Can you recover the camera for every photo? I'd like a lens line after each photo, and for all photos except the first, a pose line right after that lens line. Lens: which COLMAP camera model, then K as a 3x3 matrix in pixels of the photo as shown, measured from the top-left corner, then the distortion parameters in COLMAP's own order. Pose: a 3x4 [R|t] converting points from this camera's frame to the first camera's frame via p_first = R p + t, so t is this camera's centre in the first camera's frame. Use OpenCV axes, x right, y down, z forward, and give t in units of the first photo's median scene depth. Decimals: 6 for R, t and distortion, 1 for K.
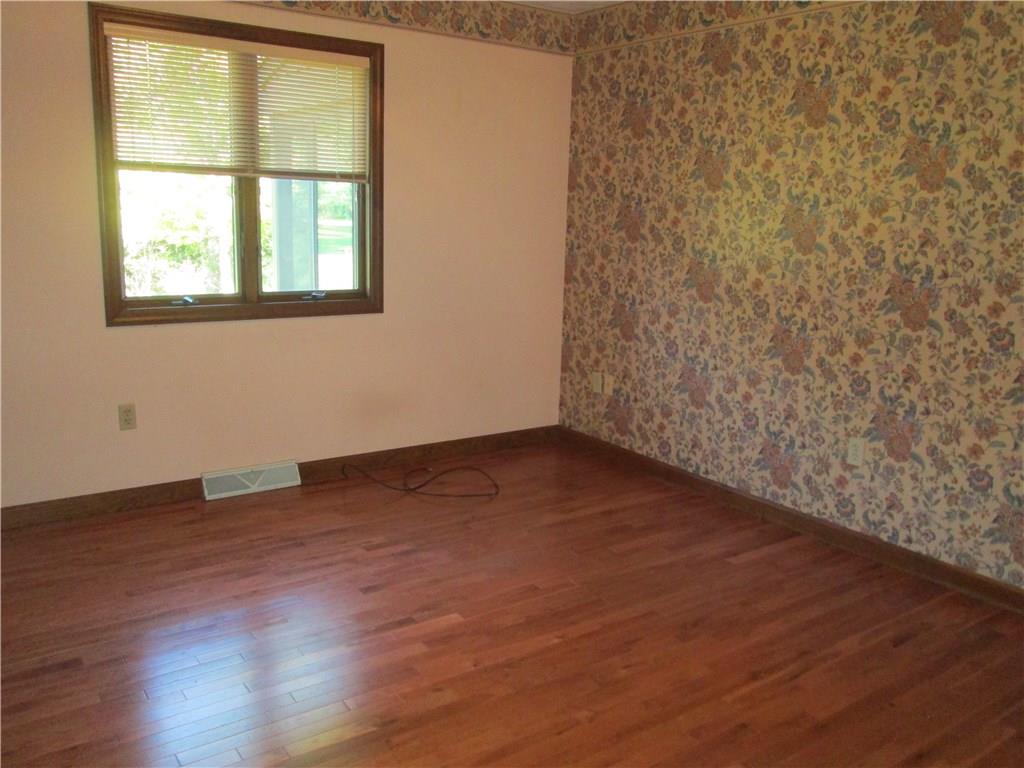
lens RADIAL K [[864.4, 0, 512.2], [0, 864.4, 383.8], [0, 0, 1]] dist [-0.032554, 0.001654]
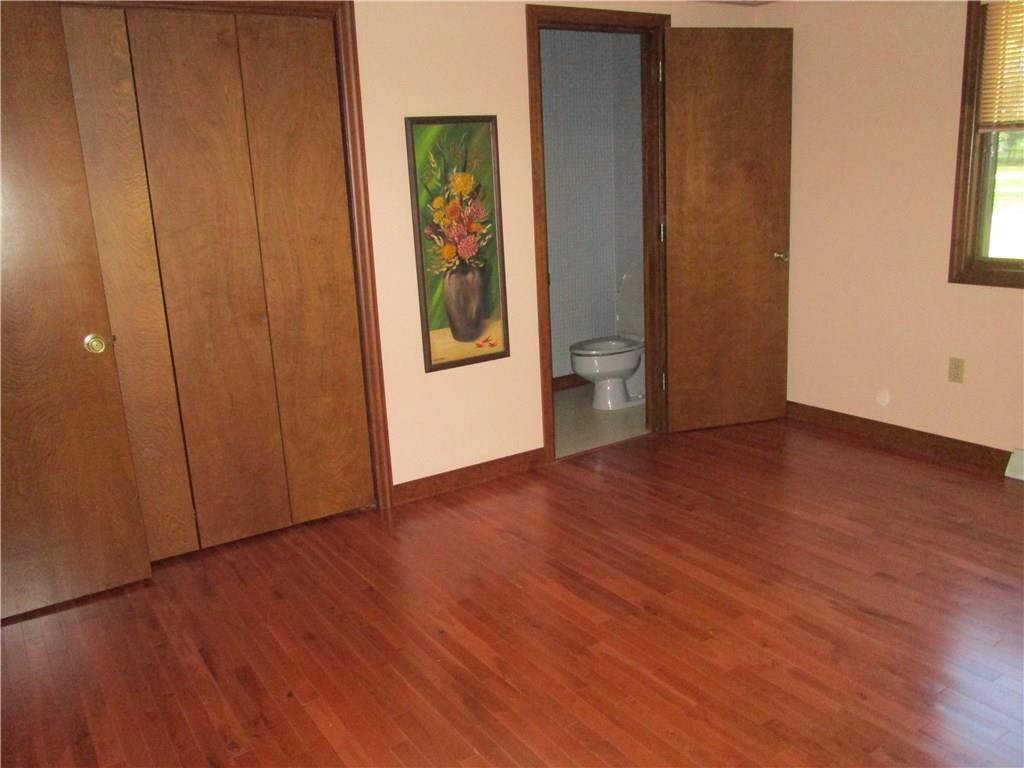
lens RADIAL K [[864.4, 0, 511.9], [0, 864.4, 385.5], [0, 0, 1]] dist [-0.032554, 0.001654]
pose [[-0.024120, 0.202764, -0.978931, 0.599081], [-0.157210, 0.966263, 0.204013, -0.072646], [0.987271, 0.158819, 0.008570, 0.459155]]
